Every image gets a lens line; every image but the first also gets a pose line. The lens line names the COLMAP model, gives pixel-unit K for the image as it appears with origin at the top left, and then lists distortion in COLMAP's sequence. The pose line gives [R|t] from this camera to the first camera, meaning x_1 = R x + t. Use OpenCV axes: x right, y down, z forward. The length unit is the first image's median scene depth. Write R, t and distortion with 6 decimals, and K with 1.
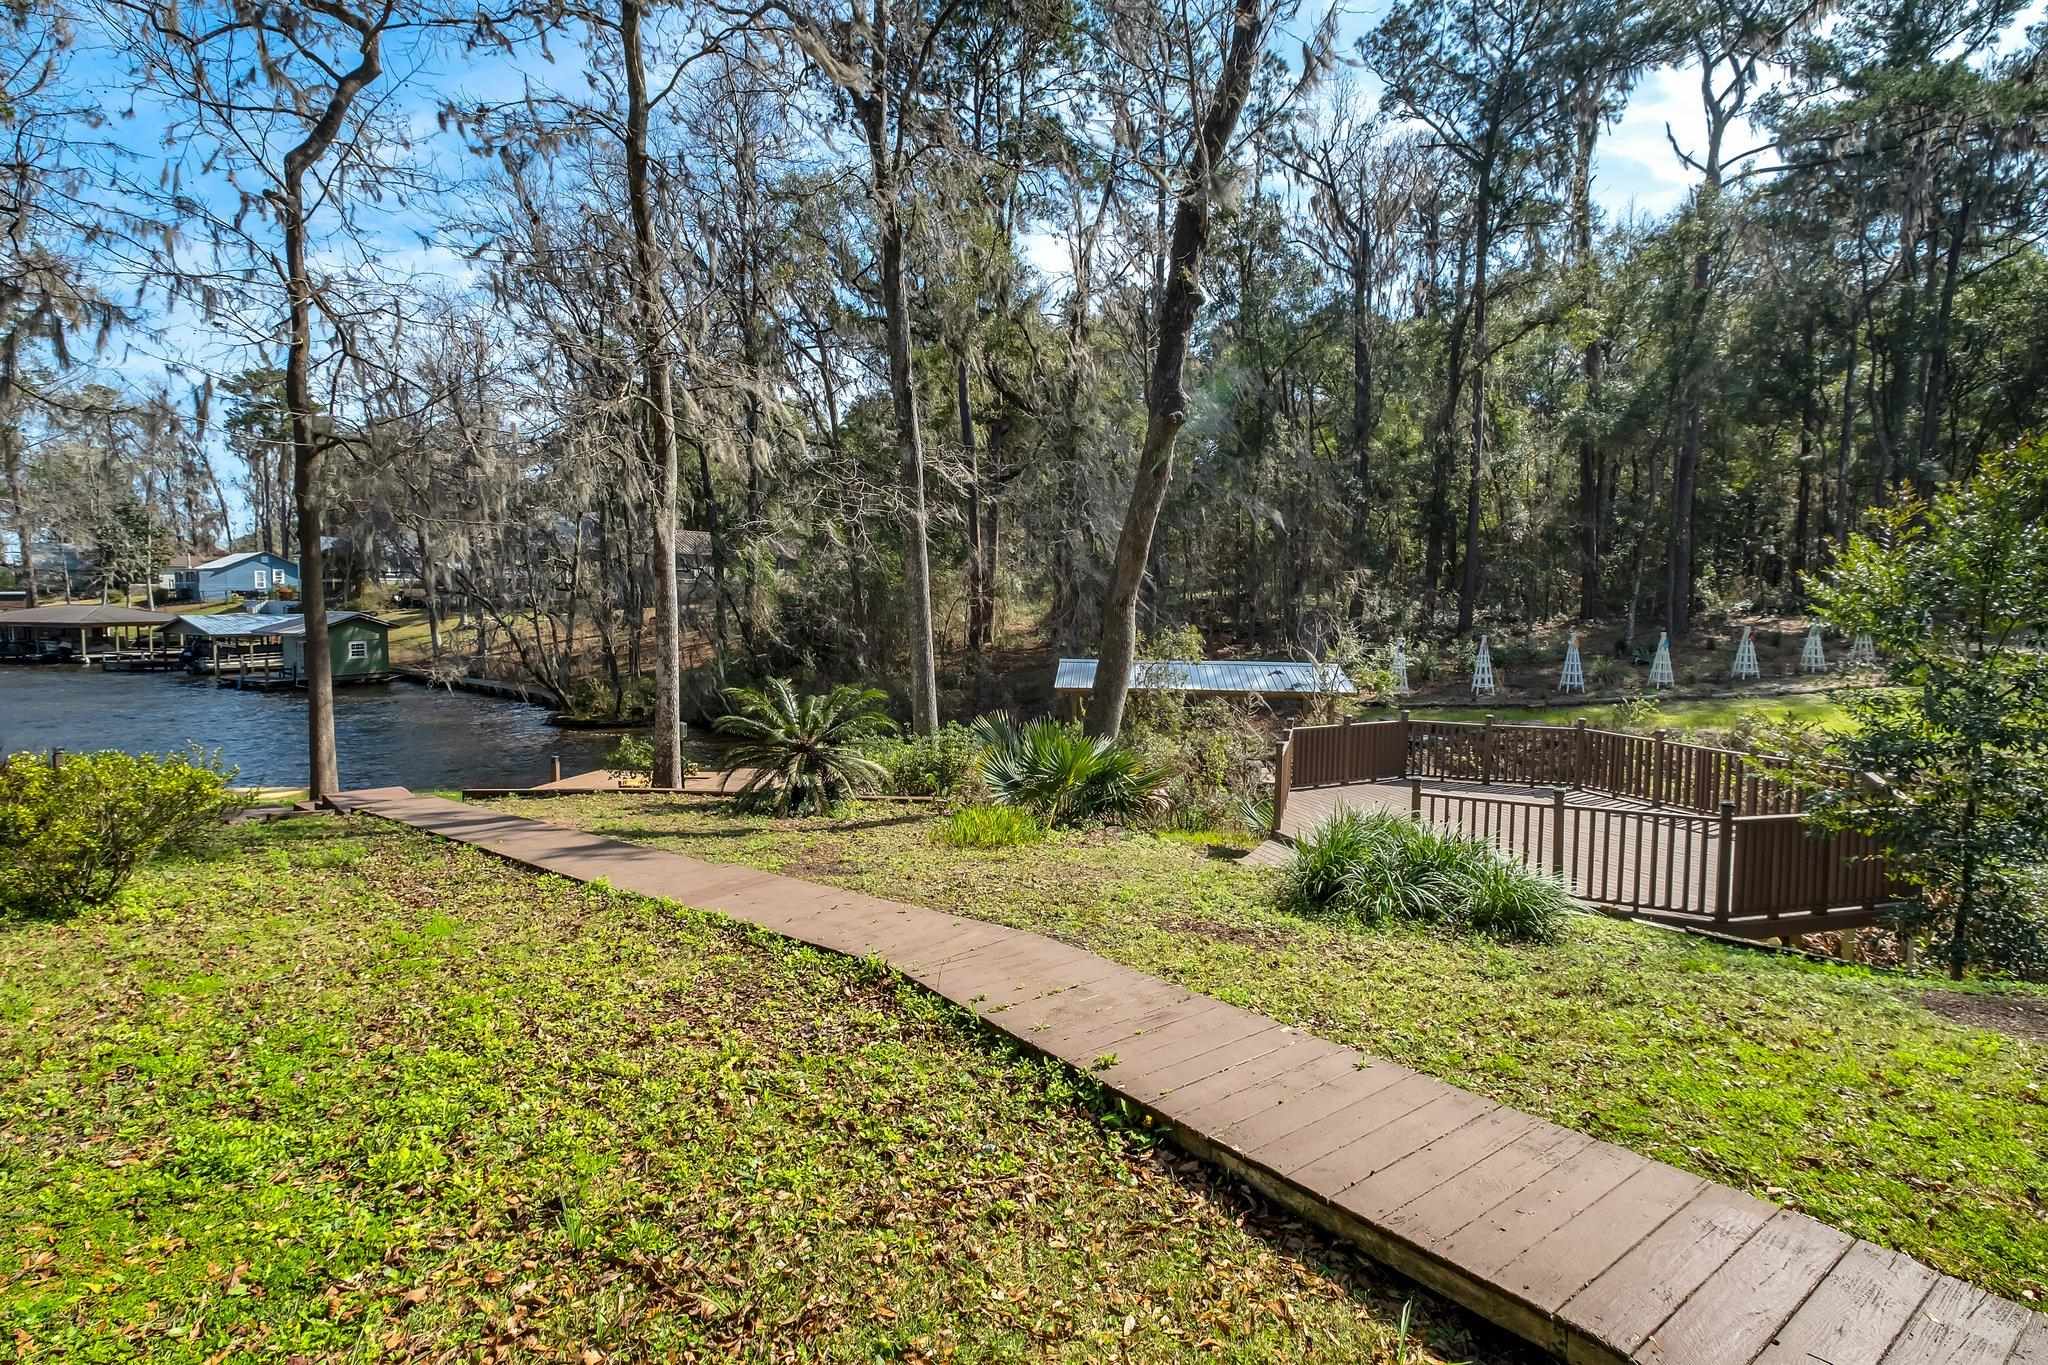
lens RADIAL K [[931.4, 0, 971.3], [0, 931.4, 657.8], [0, 0, 1]] dist [0.003373, 0.000660]
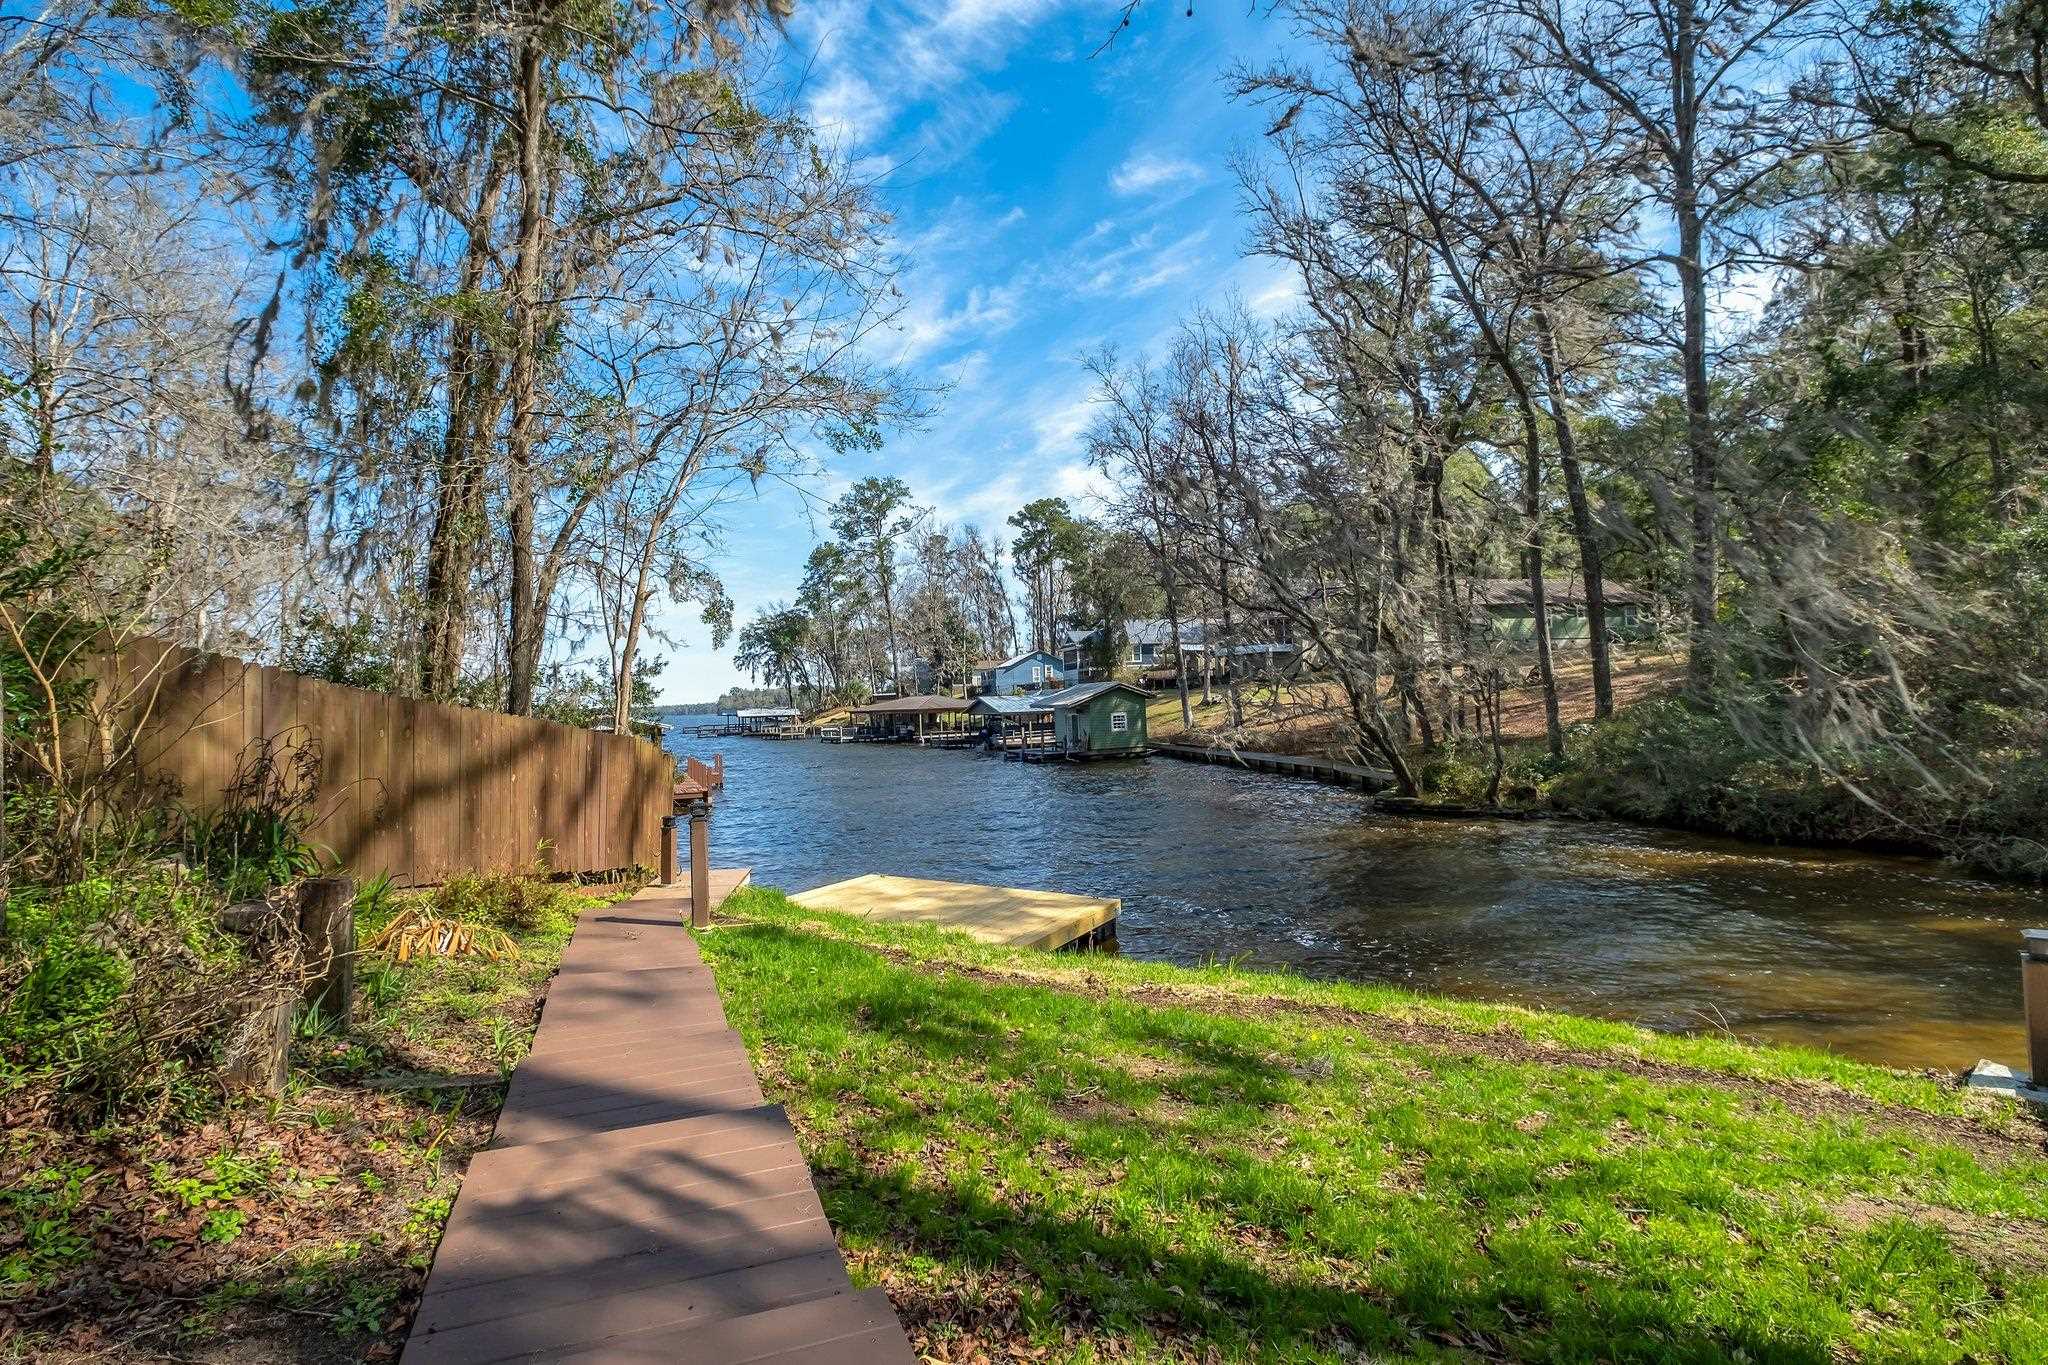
lens RADIAL K [[887.3, 0, 992.9], [0, 887.3, 701.4], [0, 0, 1]] dist [-0.005397, -0.000204]
pose [[0.765245, -0.037465, -0.642648, -0.138048], [0.002202, 0.998451, -0.055587, 0.015831], [0.643736, 0.041123, 0.764142, 0.179153]]
